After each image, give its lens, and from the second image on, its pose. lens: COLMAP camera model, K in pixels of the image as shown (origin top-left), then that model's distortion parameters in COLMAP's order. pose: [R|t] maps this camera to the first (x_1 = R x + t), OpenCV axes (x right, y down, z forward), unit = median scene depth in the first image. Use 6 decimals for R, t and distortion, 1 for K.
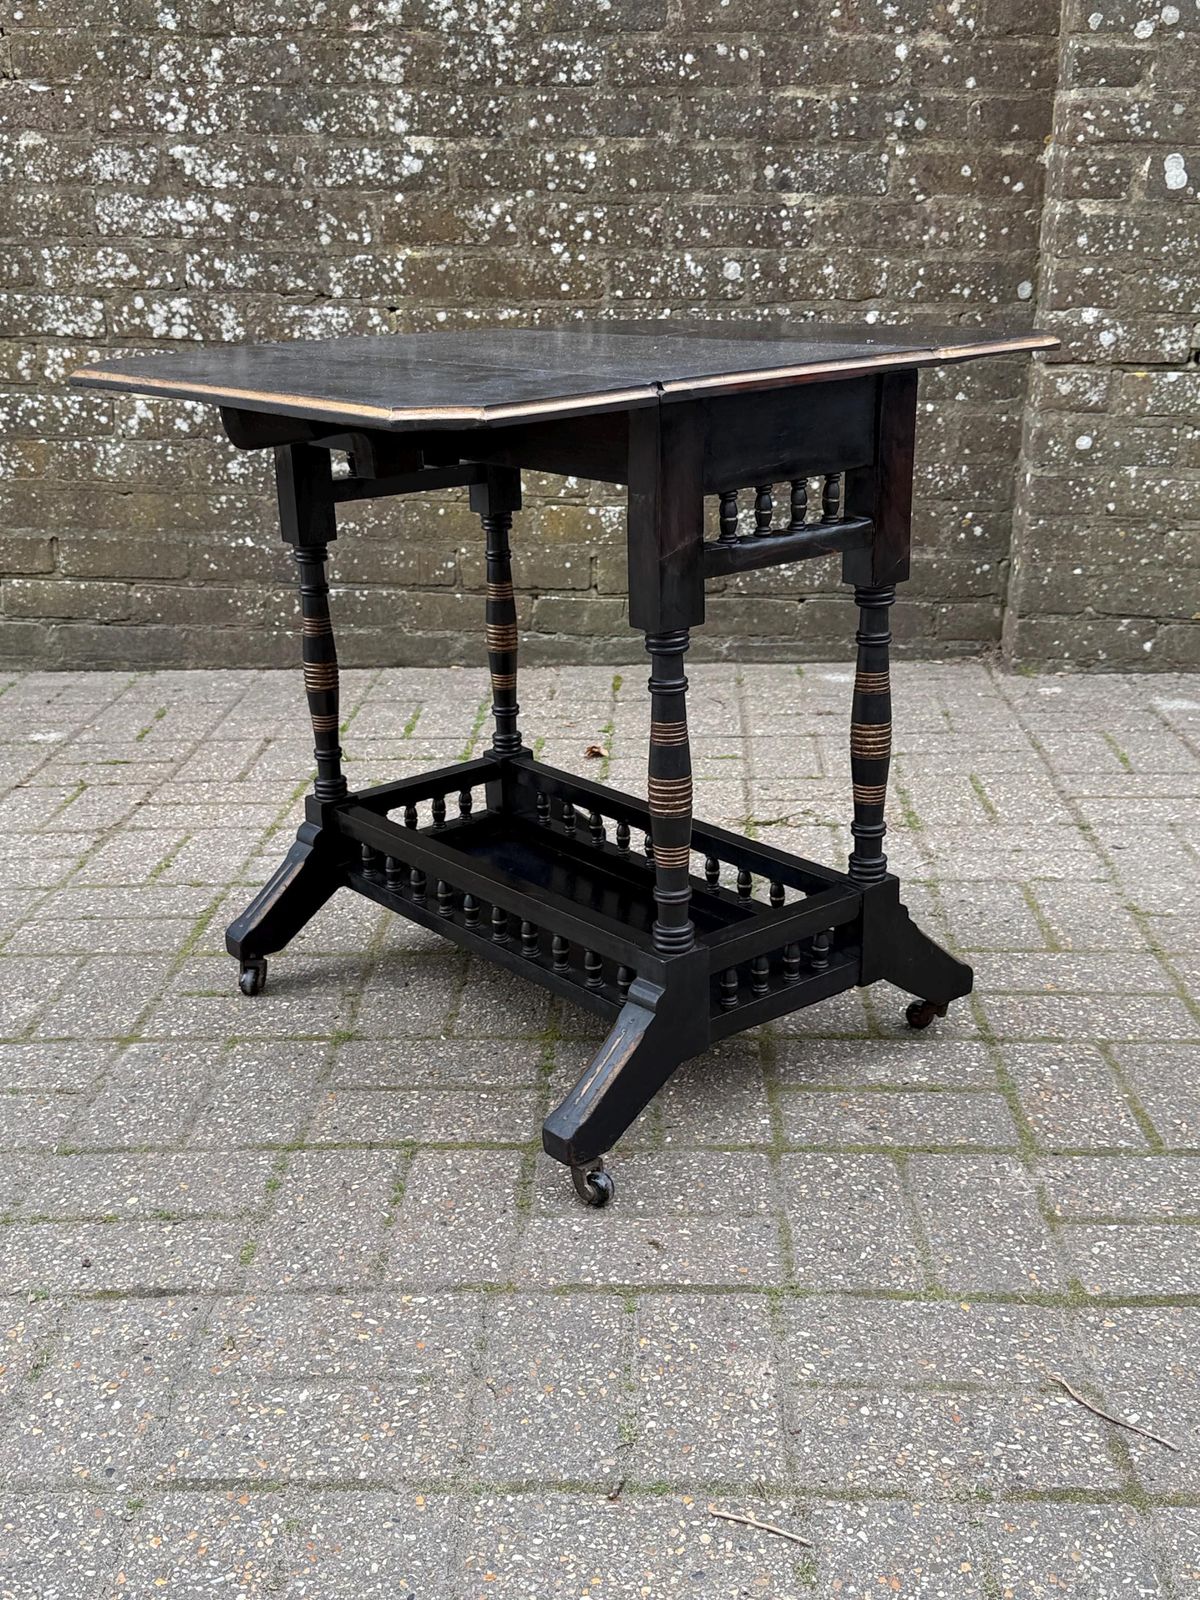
lens RADIAL K [[1763.0, 0, 583.6], [0, 1763.0, 805.8], [0, 0, 1]] dist [0.196843, -0.498530]
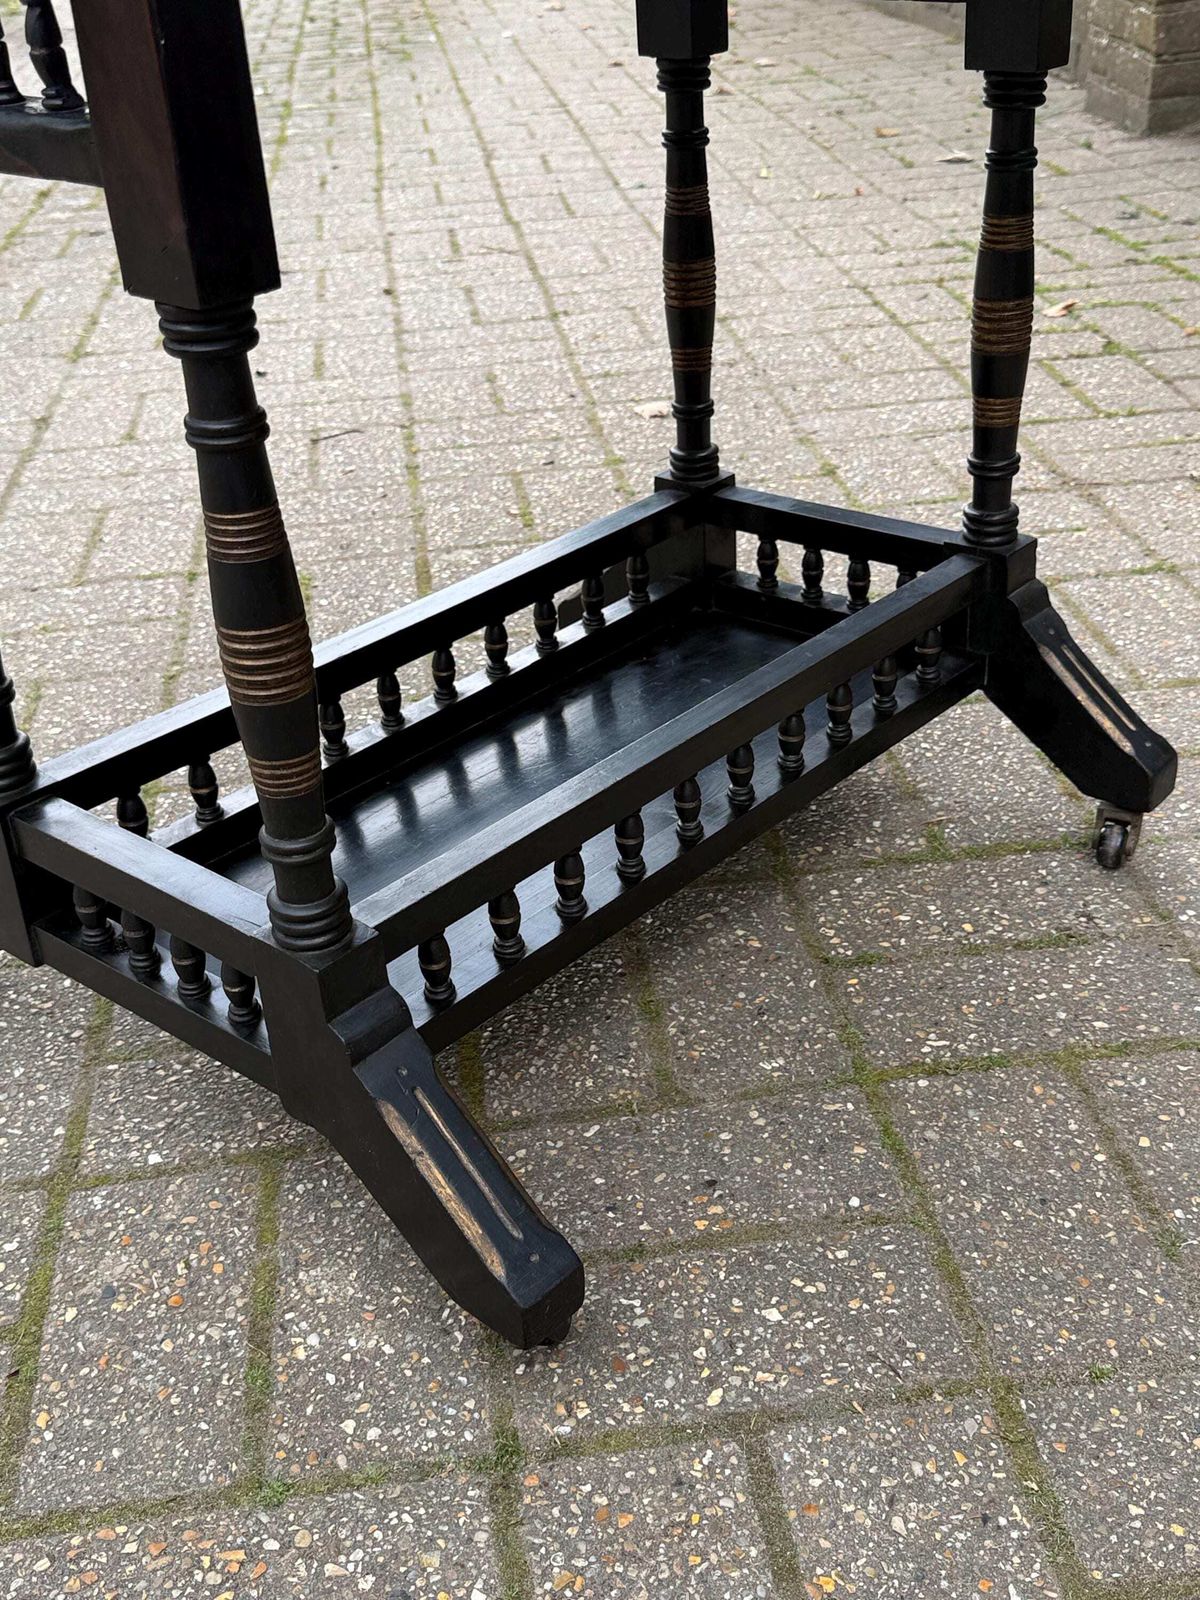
lens RADIAL K [[1767.8, 0, 589.6], [0, 1767.8, 809.7], [0, 0, 1]] dist [0.198483, -0.498829]
pose [[0.170337, 0.501224, -0.848386, 0.313114], [-0.264428, 0.852640, 0.450646, -0.123575], [0.949243, 0.147575, 0.277774, 0.524135]]
